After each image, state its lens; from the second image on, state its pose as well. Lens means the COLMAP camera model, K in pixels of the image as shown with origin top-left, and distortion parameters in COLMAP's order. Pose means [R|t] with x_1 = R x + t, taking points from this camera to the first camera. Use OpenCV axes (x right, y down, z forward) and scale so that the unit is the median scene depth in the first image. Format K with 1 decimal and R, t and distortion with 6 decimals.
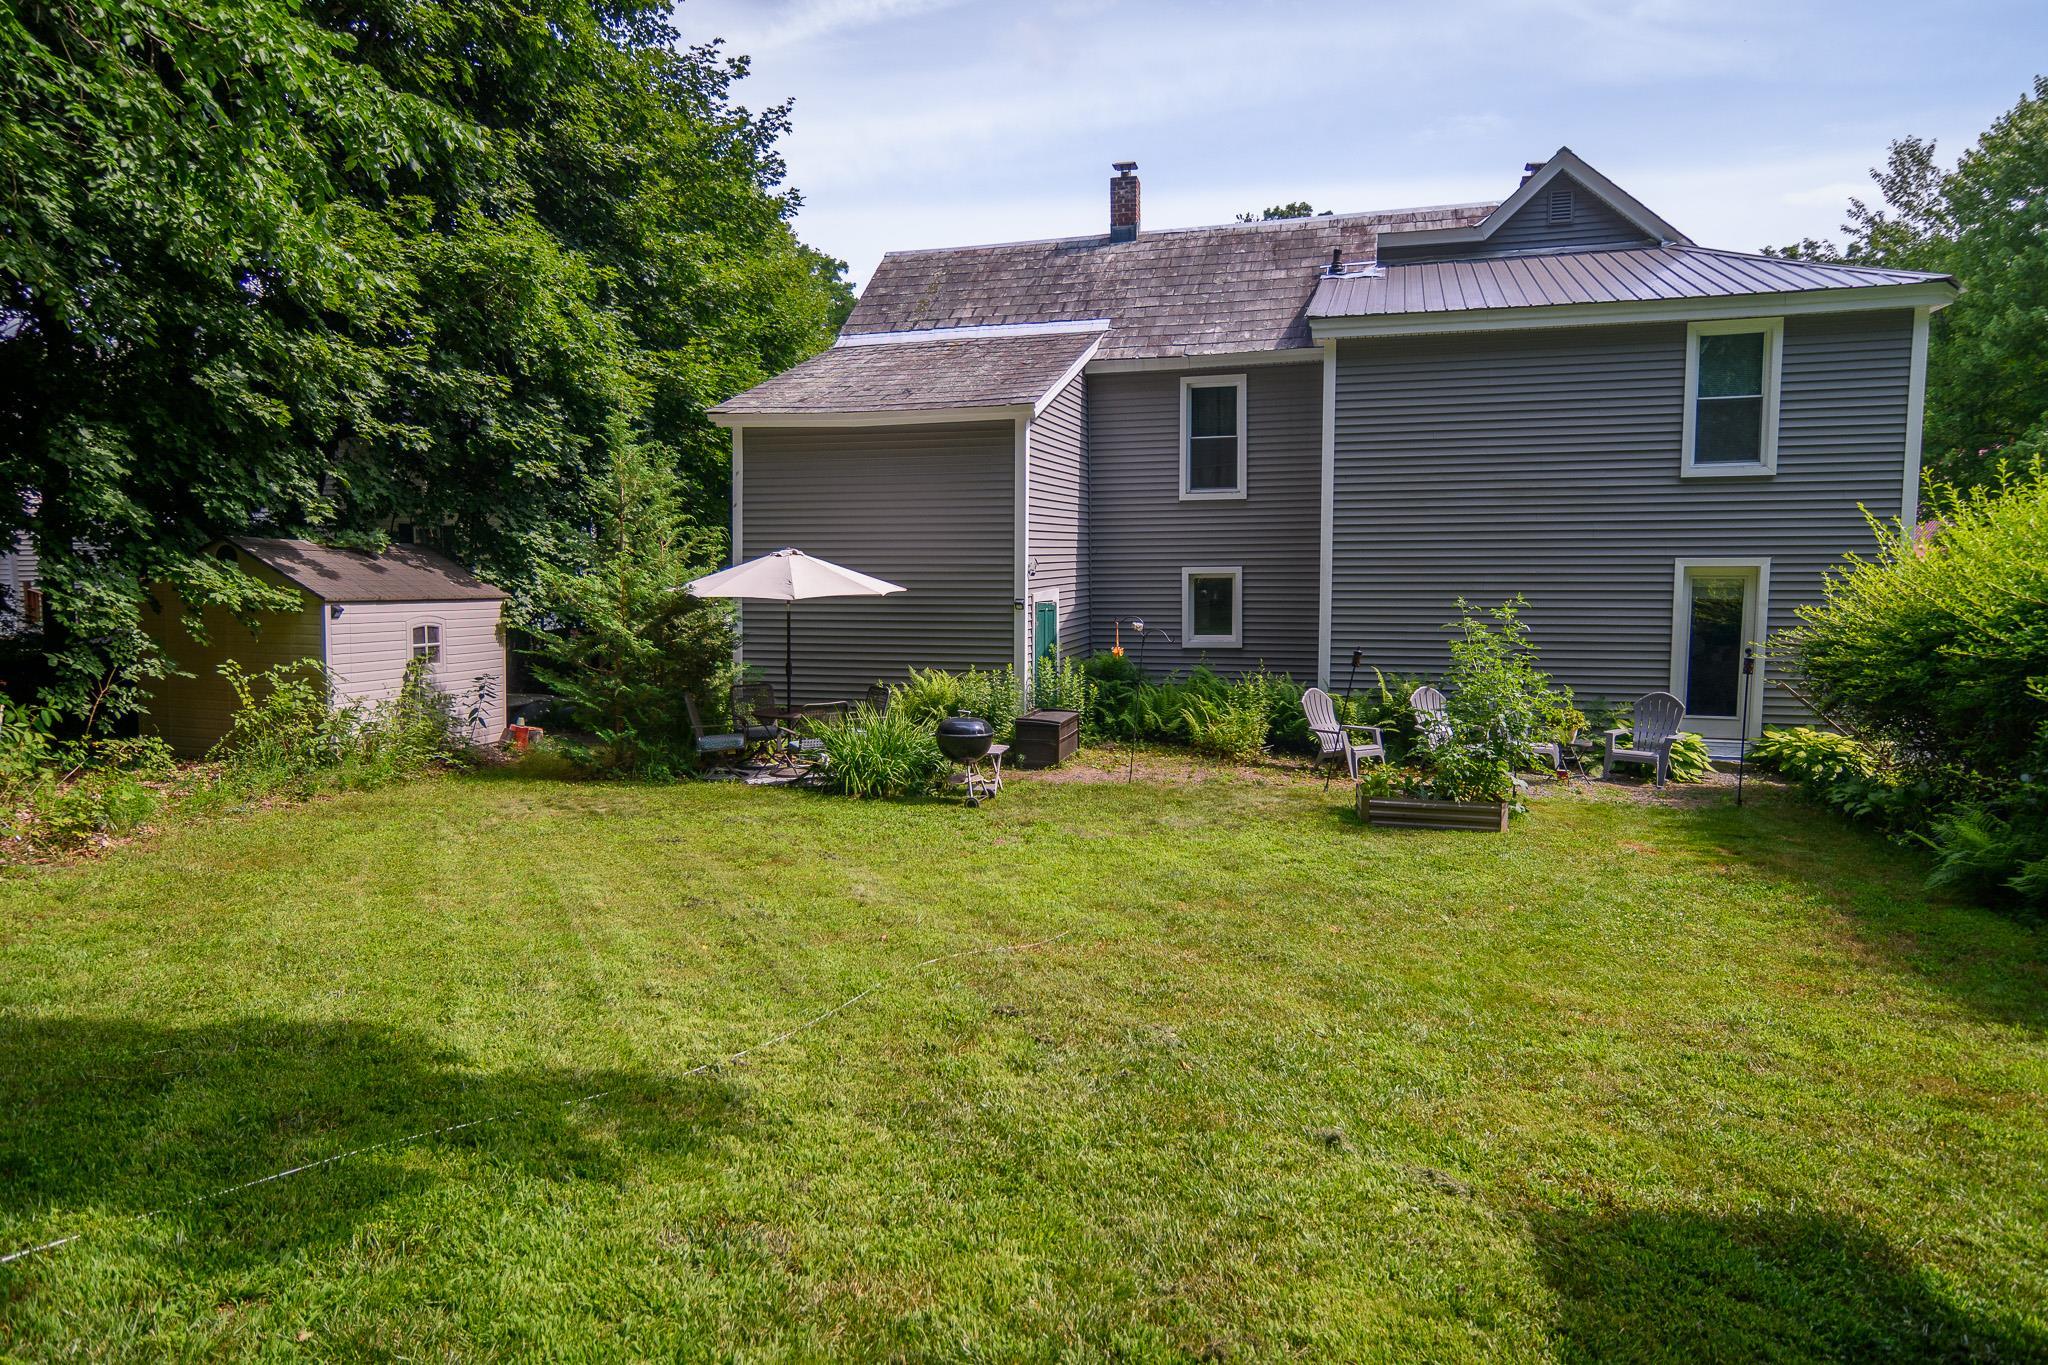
lens RADIAL K [[1242.5, 0, 1023.2], [0, 1242.5, 694.4], [0, 0, 1]] dist [0.006717, -0.000411]
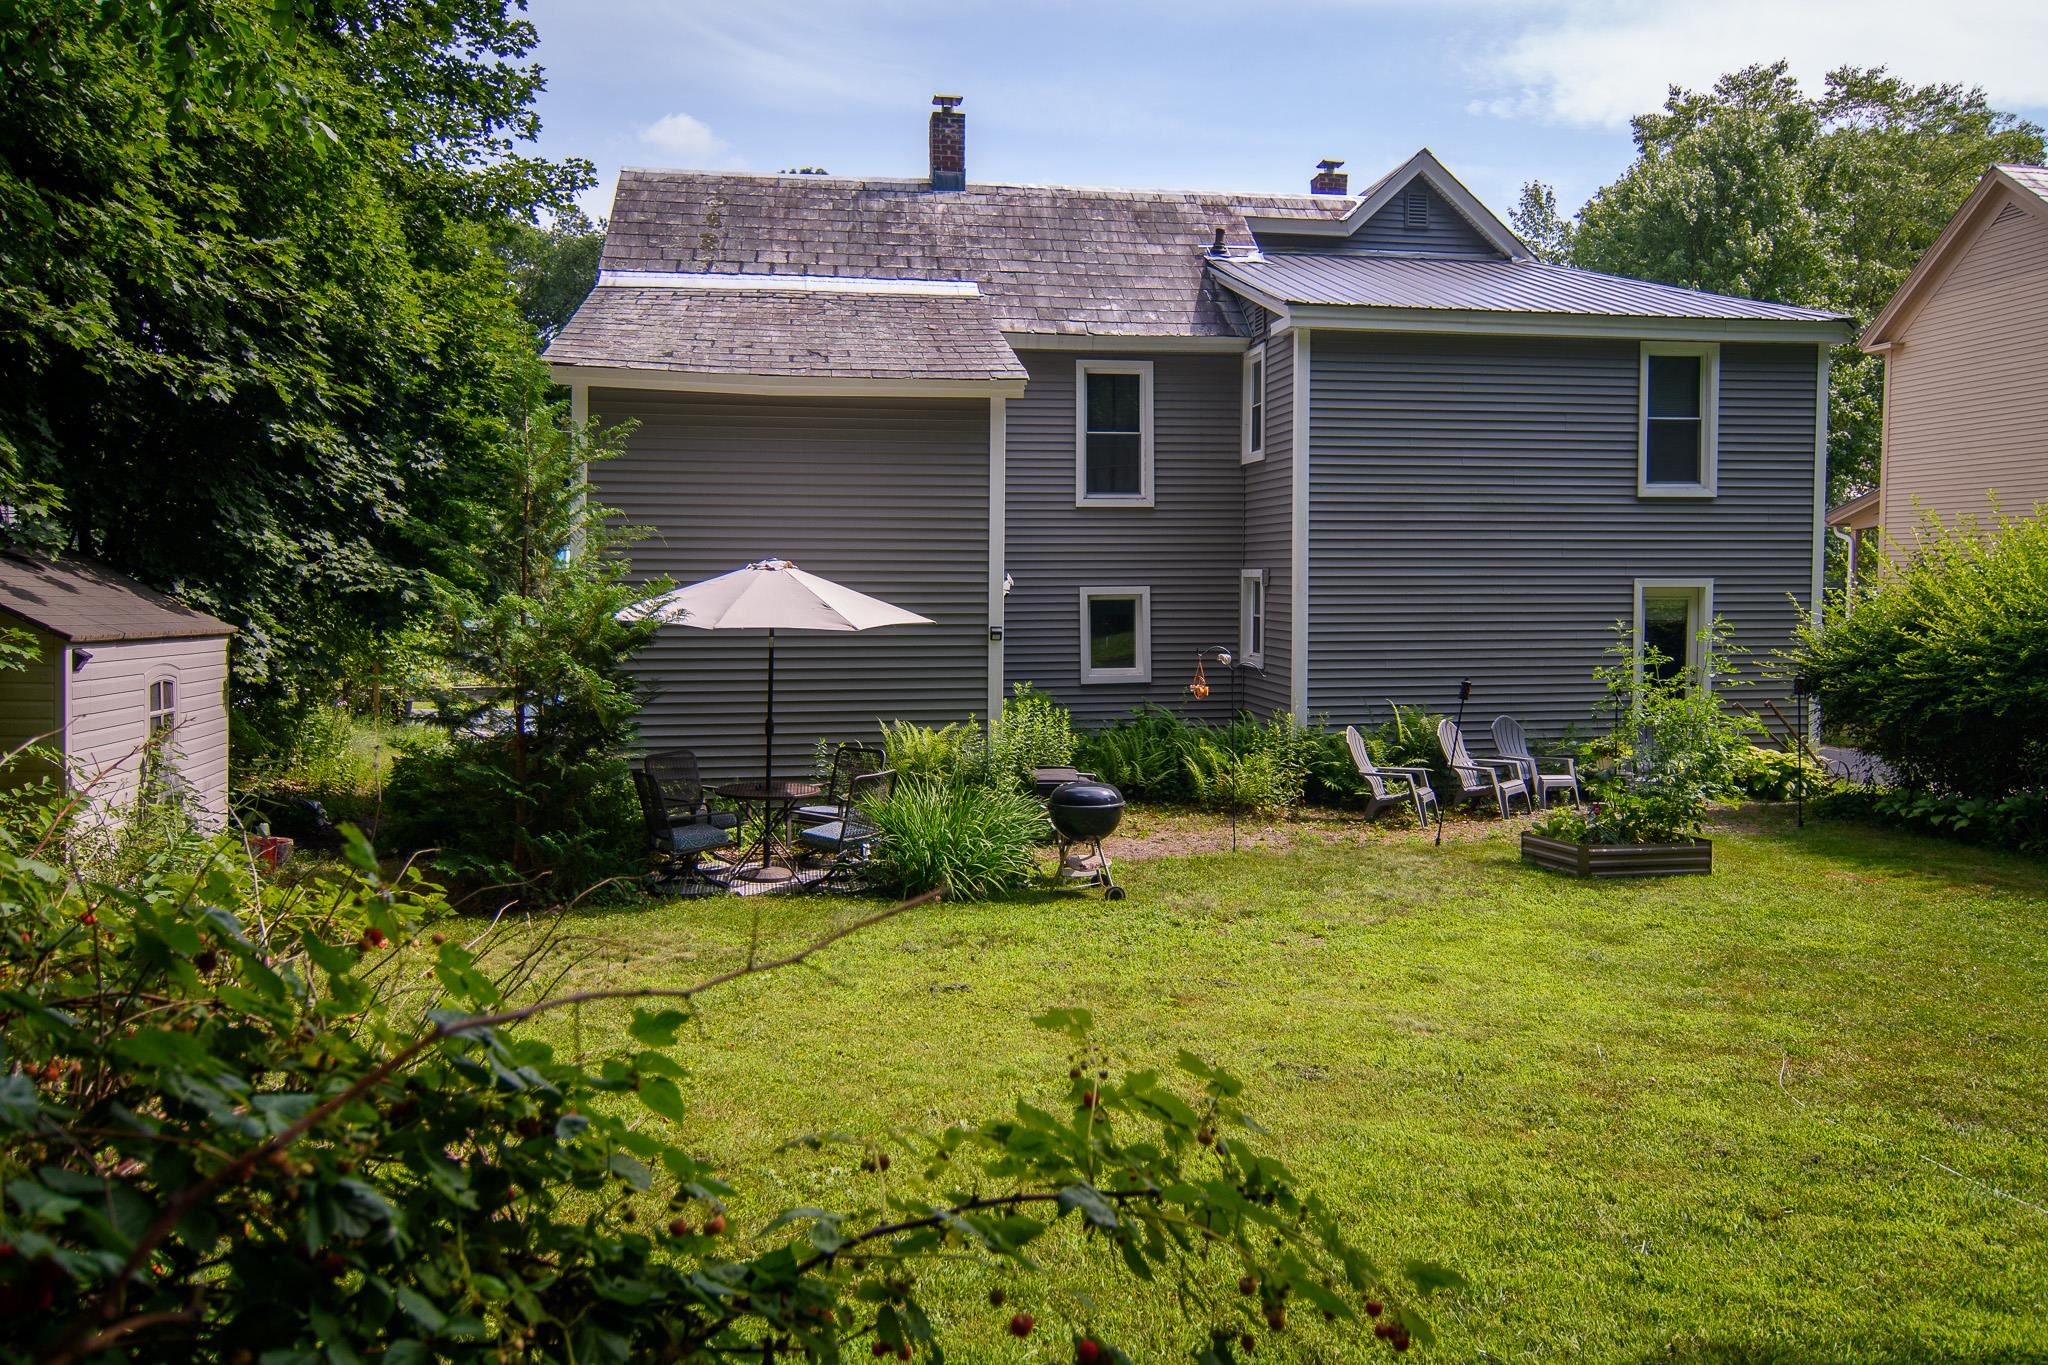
lens RADIAL K [[1465.4, 0, 1023.3], [0, 1465.4, 663.7], [0, 0, 1]] dist [-0.002814, -0.002644]
pose [[0.903073, -0.020355, 0.429004, -0.332823], [0.041987, 0.998276, -0.041017, -0.013175], [-0.427429, 0.055054, 0.902371, 0.142463]]
